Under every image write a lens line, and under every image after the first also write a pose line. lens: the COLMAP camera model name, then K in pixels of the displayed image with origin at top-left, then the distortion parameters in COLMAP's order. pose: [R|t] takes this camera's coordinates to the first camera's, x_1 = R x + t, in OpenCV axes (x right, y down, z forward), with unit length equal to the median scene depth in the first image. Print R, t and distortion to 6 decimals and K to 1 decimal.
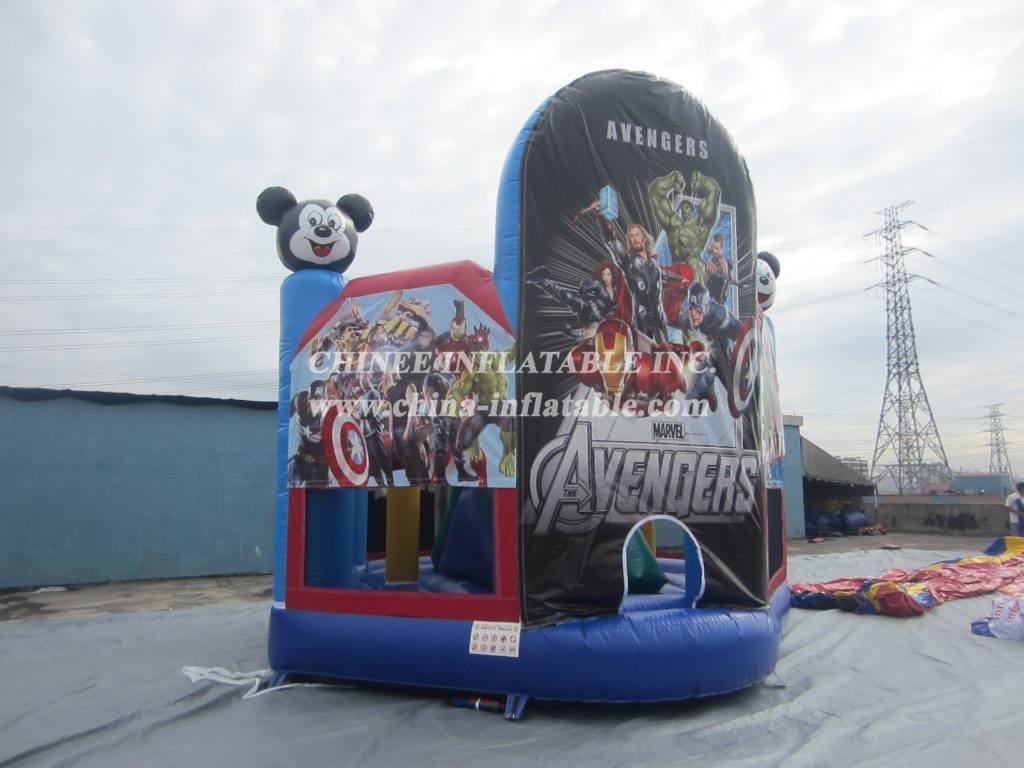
lens RADIAL K [[717.0, 0, 512.0], [0, 717.0, 384.0], [0, 0, 1]] dist [0.006307, 0.000482]
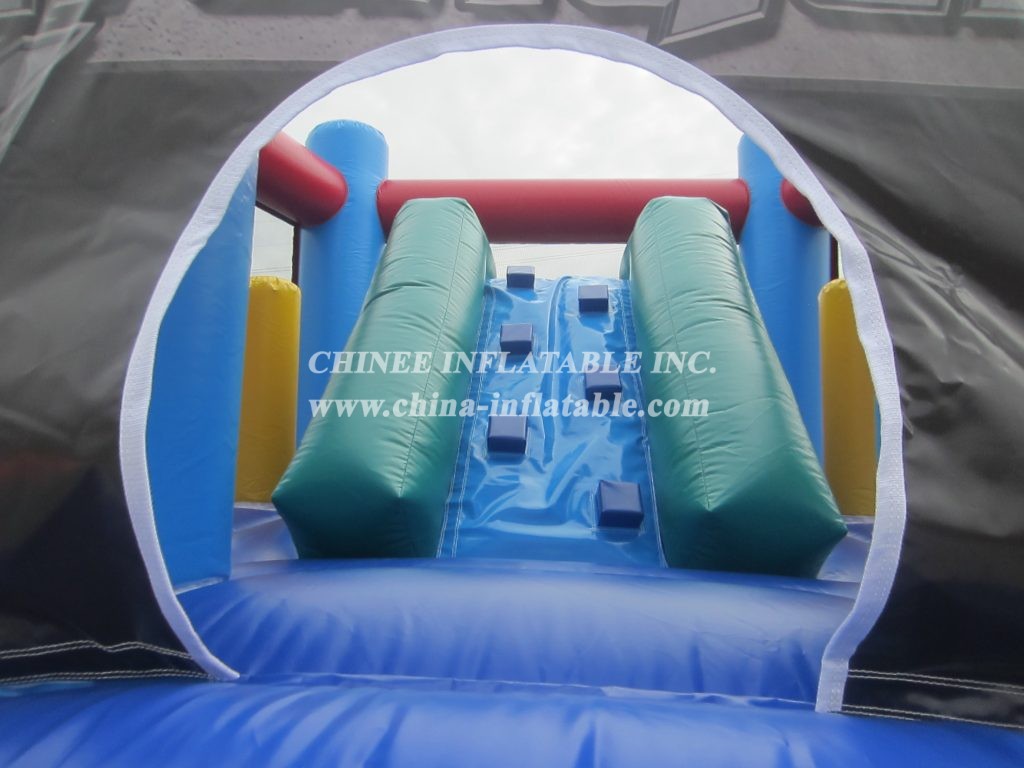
lens RADIAL K [[717.0, 0, 512.0], [0, 717.0, 384.0], [0, 0, 1]] dist [0.006307, 0.000482]
pose [[0.909409, -0.024911, -0.415155, 0.253631], [0.046139, 0.998086, 0.041180, 0.240334], [0.413335, -0.056605, 0.908818, 0.837766]]
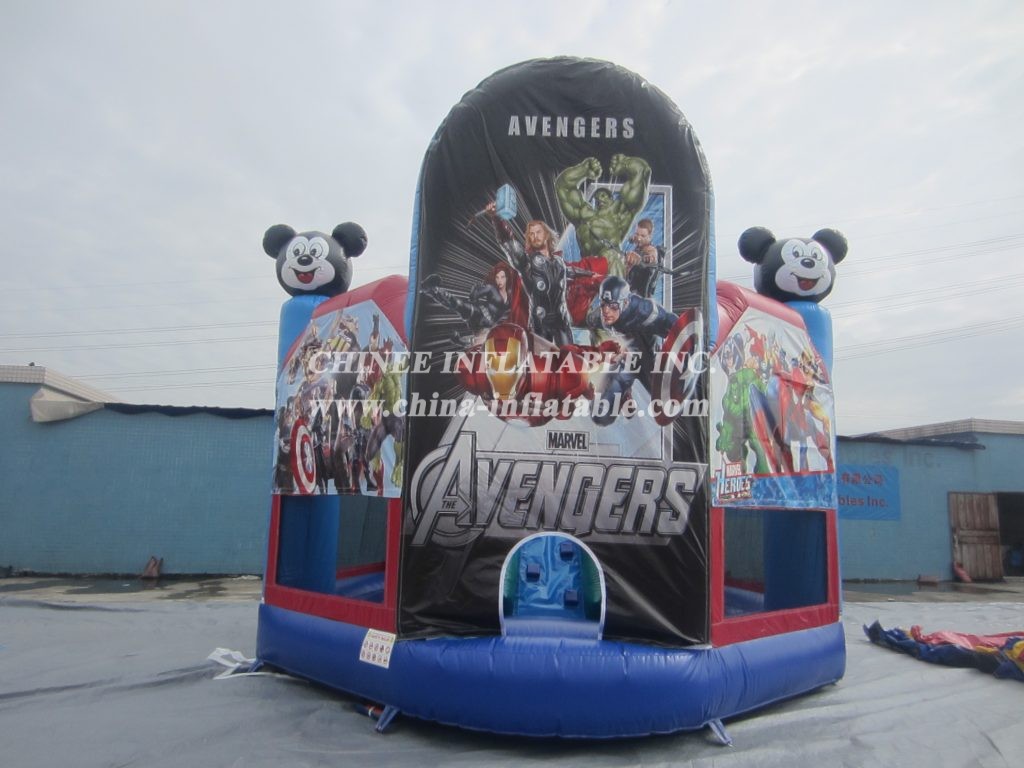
lens RADIAL K [[720.3, 0, 512.0], [0, 720.3, 384.0], [0, 0, 1]] dist [0.019170, 0.000250]
pose [[0.924854, -0.035034, -0.378704, 0.499868], [0.028091, 0.999321, -0.023843, 0.012779], [0.379283, 0.011413, 0.925210, 0.116284]]
